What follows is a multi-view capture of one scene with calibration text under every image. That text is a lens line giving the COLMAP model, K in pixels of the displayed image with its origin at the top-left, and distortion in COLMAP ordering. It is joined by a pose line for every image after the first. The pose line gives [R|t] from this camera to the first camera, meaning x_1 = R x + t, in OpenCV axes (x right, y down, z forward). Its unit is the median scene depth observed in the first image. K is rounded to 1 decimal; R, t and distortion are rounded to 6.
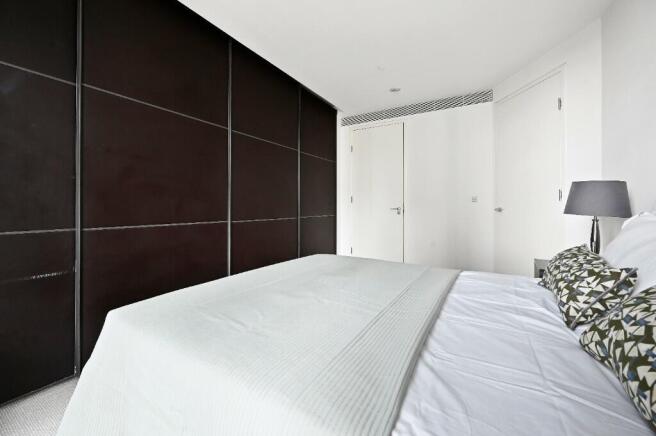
lens RADIAL K [[255.8, 0, 323.9], [0, 255.8, 205.4], [0, 0, 1]] dist [0.001105, -0.000133]
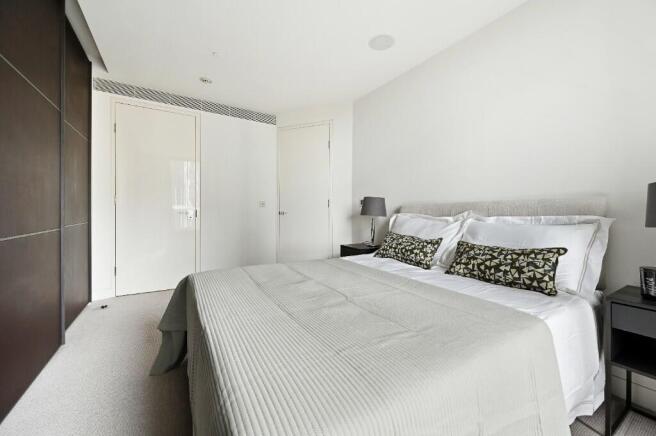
lens RADIAL K [[255.8, 0, 325.7], [0, 255.8, 213.9], [0, 0, 1]] dist [0.001105, -0.000133]
pose [[0.470953, -0.008238, 0.882120, -0.324851], [-0.009981, 0.999843, 0.014667, 0.000849], [-0.882102, -0.015712, 0.470797, 0.200942]]
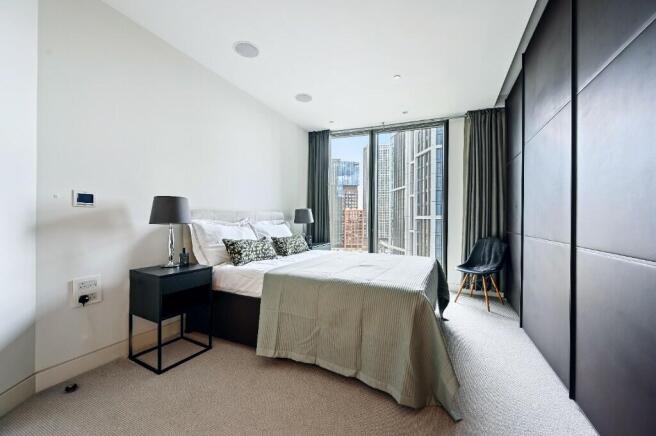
lens RADIAL K [[255.8, 0, 330.4], [0, 255.8, 219.1], [0, 0, 1]] dist [0.001105, -0.000133]
pose [[-0.993329, -0.007333, -0.115078, 0.189685], [-0.005908, 0.999902, -0.012718, 0.013839], [0.115160, -0.011954, -0.993275, 1.058514]]
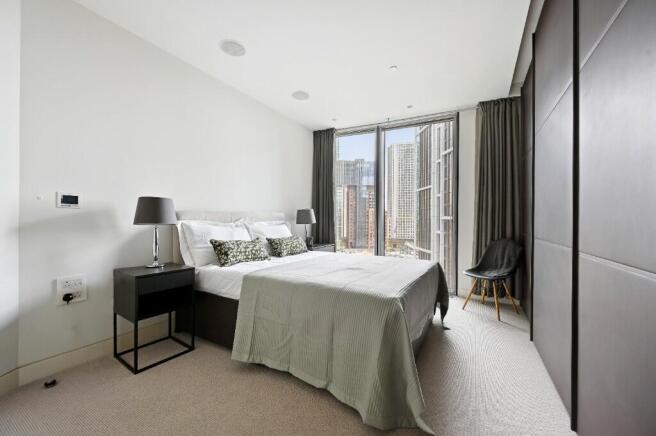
lens RADIAL K [[255.8, 0, 330.3], [0, 255.8, 219.4], [0, 0, 1]] dist [0.001105, -0.000133]
pose [[-0.999727, -0.005558, -0.022703, 0.097365], [-0.005249, 0.999893, -0.013638, 0.013757], [0.022777, -0.013515, -0.999649, 1.036547]]
